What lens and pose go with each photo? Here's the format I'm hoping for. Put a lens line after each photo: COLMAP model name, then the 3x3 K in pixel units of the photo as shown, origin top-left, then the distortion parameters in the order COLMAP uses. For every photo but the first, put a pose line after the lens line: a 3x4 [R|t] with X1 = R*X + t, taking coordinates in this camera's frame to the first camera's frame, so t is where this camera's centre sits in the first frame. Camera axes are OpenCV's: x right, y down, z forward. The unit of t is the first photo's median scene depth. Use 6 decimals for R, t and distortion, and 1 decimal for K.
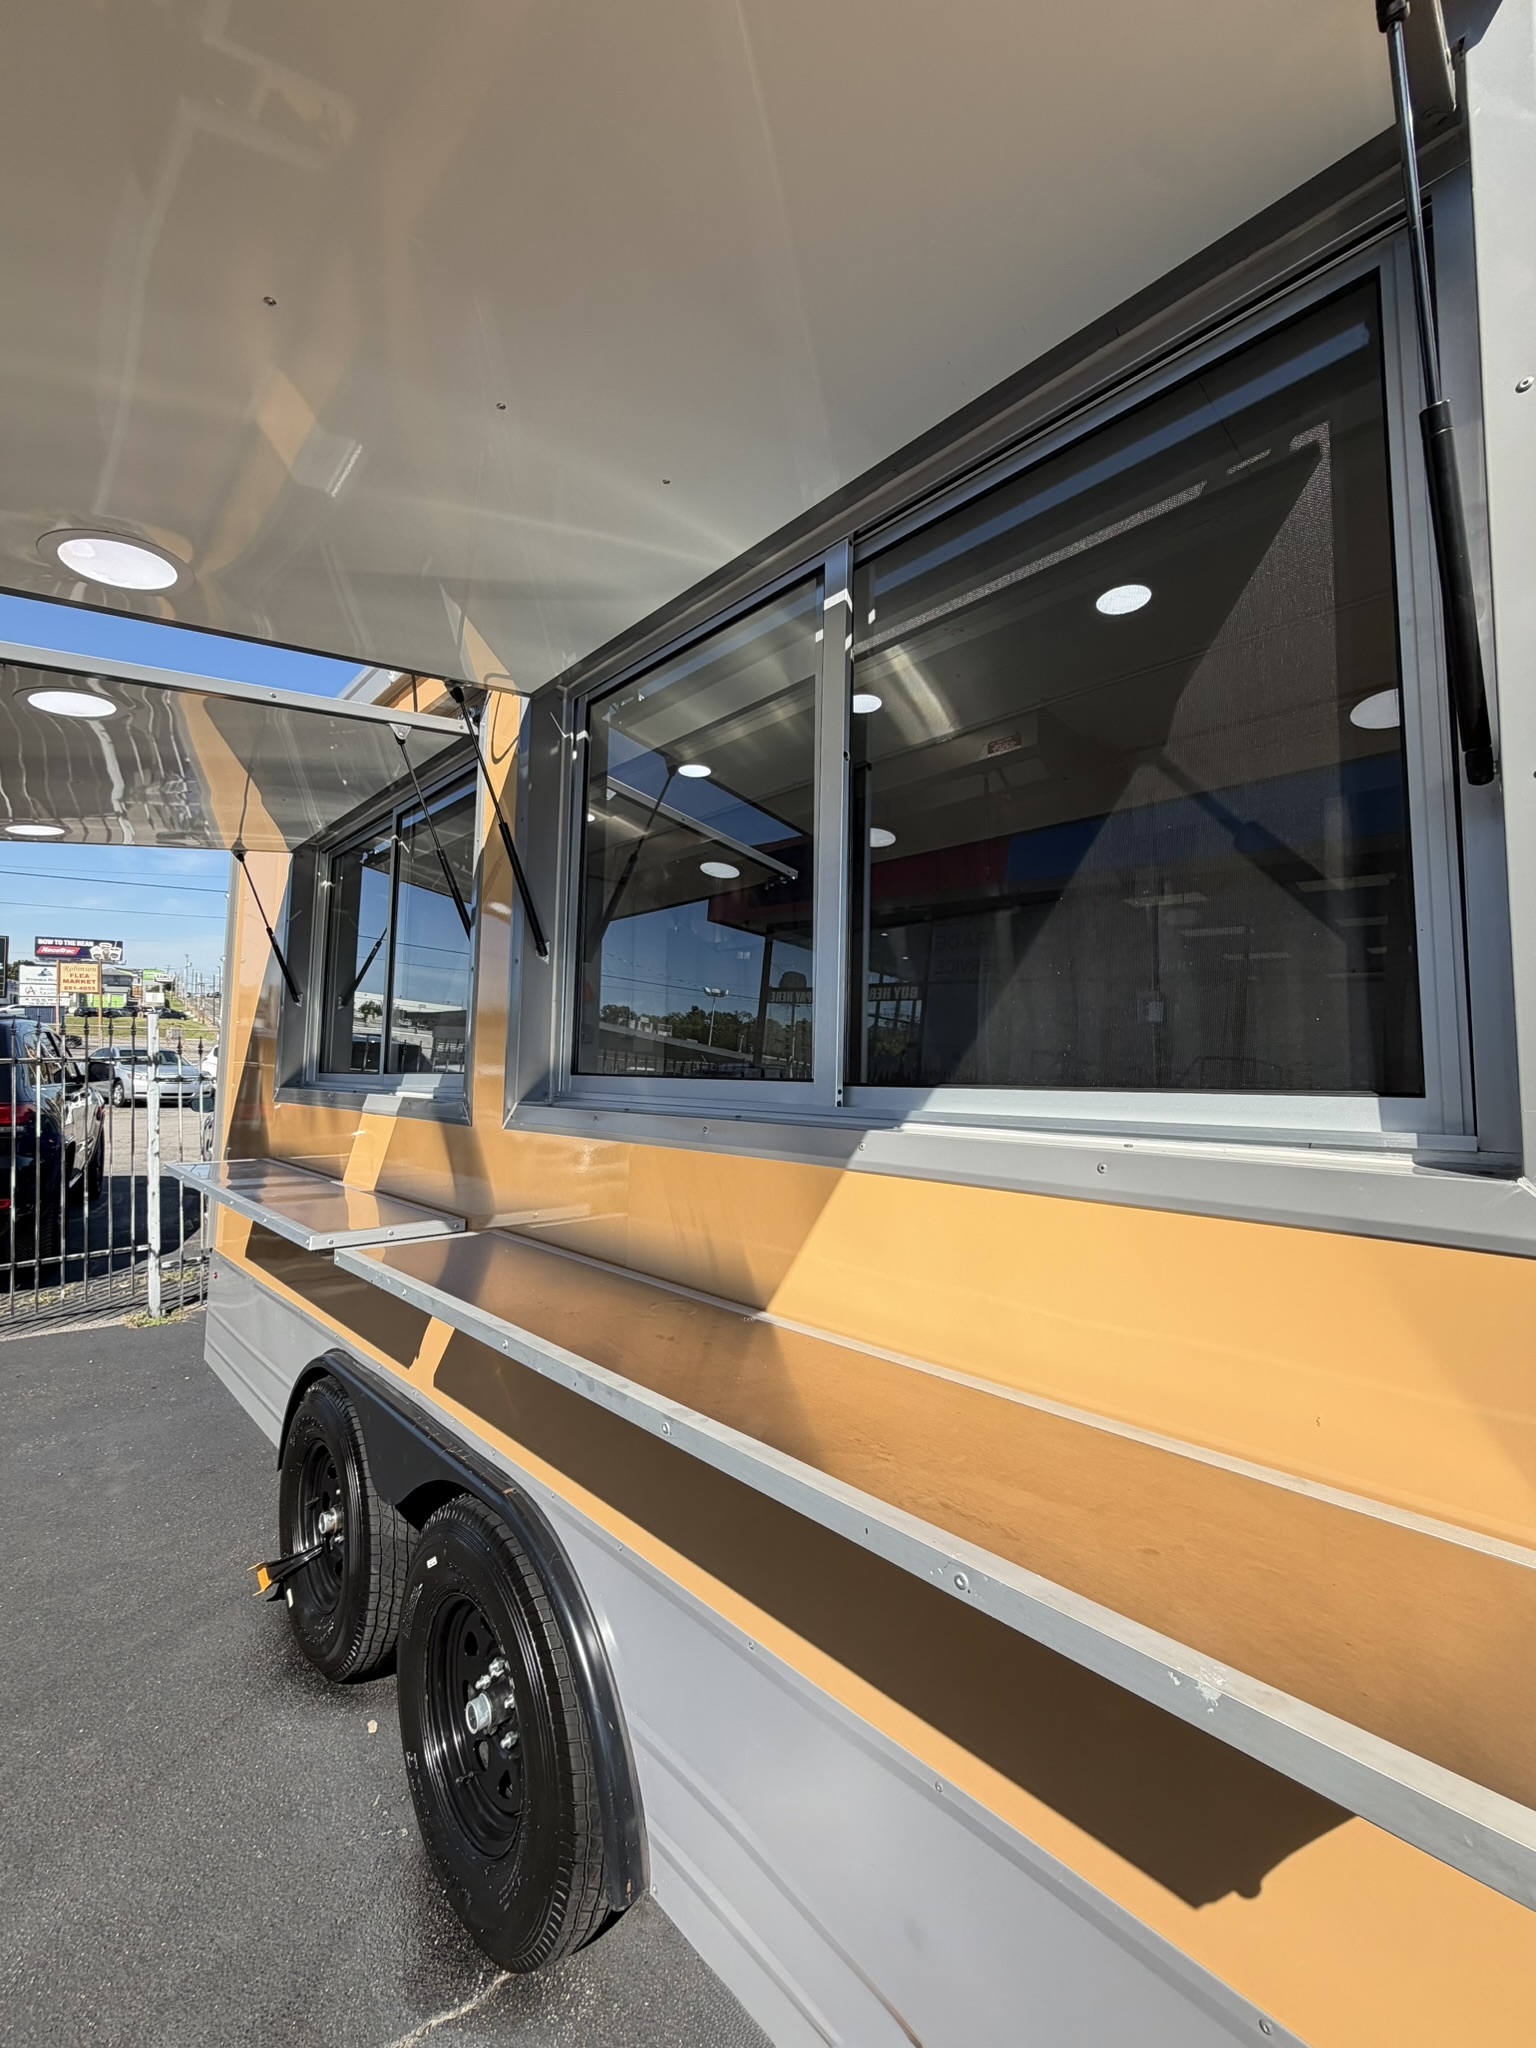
lens RADIAL K [[811.3, 0, 771.2], [0, 811.3, 1021.0], [0, 0, 1]] dist [0.001151, -0.000346]
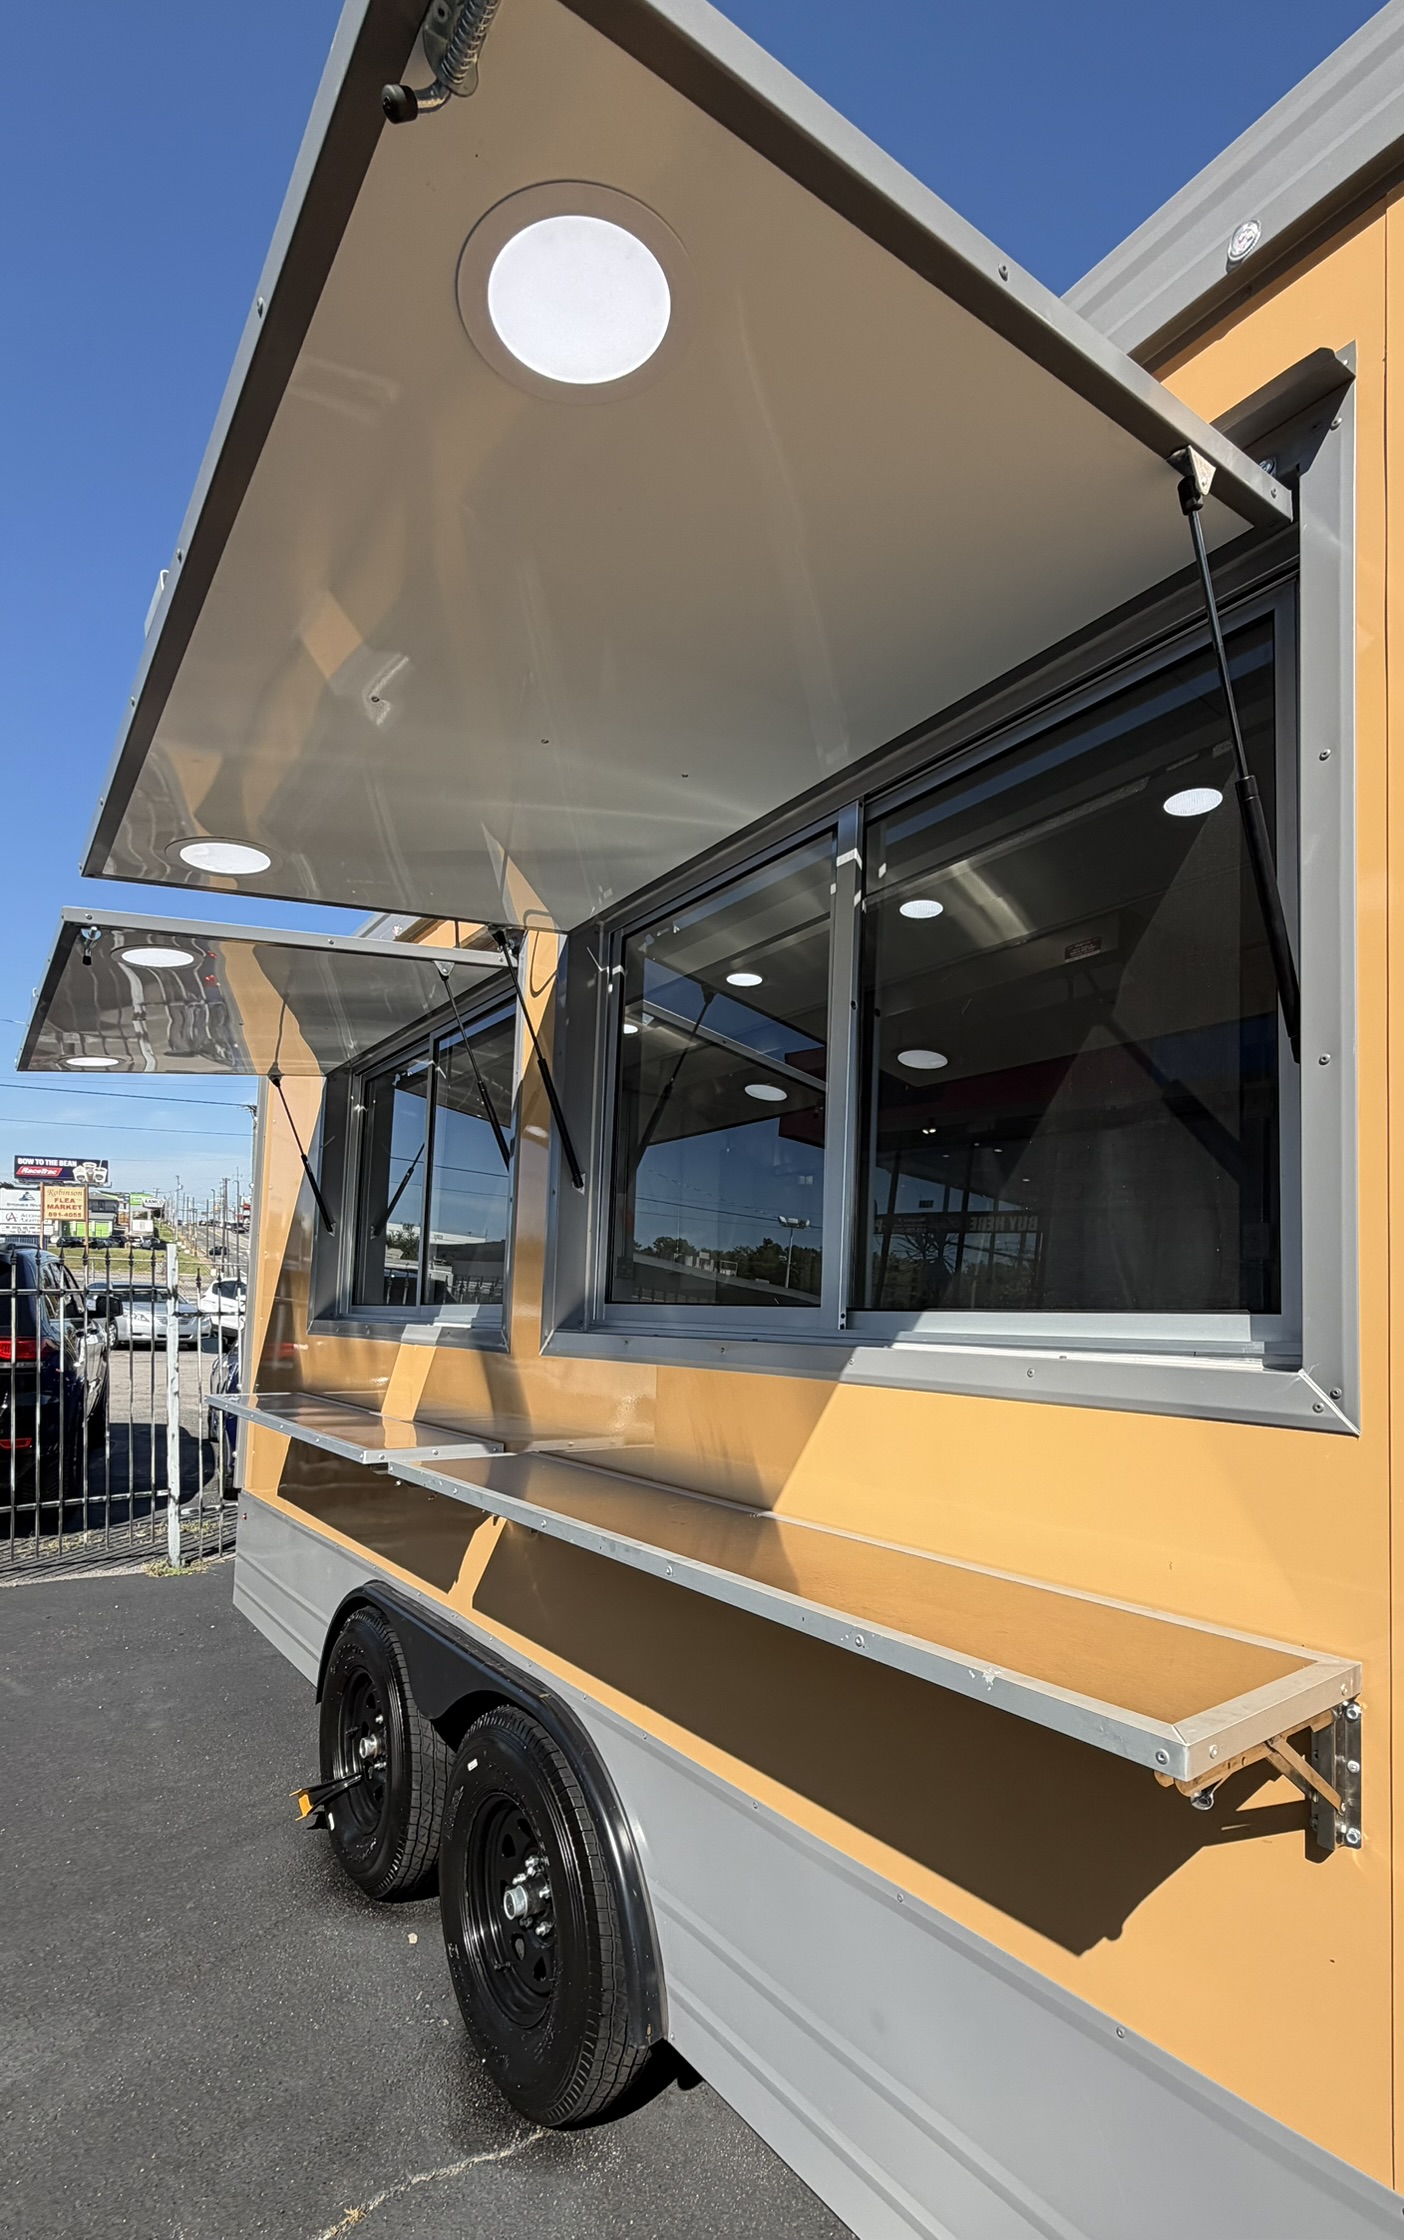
lens RADIAL K [[1005.8, 0, 763.3], [0, 1005.8, 1268.5], [0, 0, 1]] dist [0.000004, 0.000122]
pose [[0.995324, 0.008068, -0.096250, 0.057402], [-0.007038, 0.999914, 0.011038, 0.005010], [0.096331, -0.010309, 0.995296, -0.188972]]
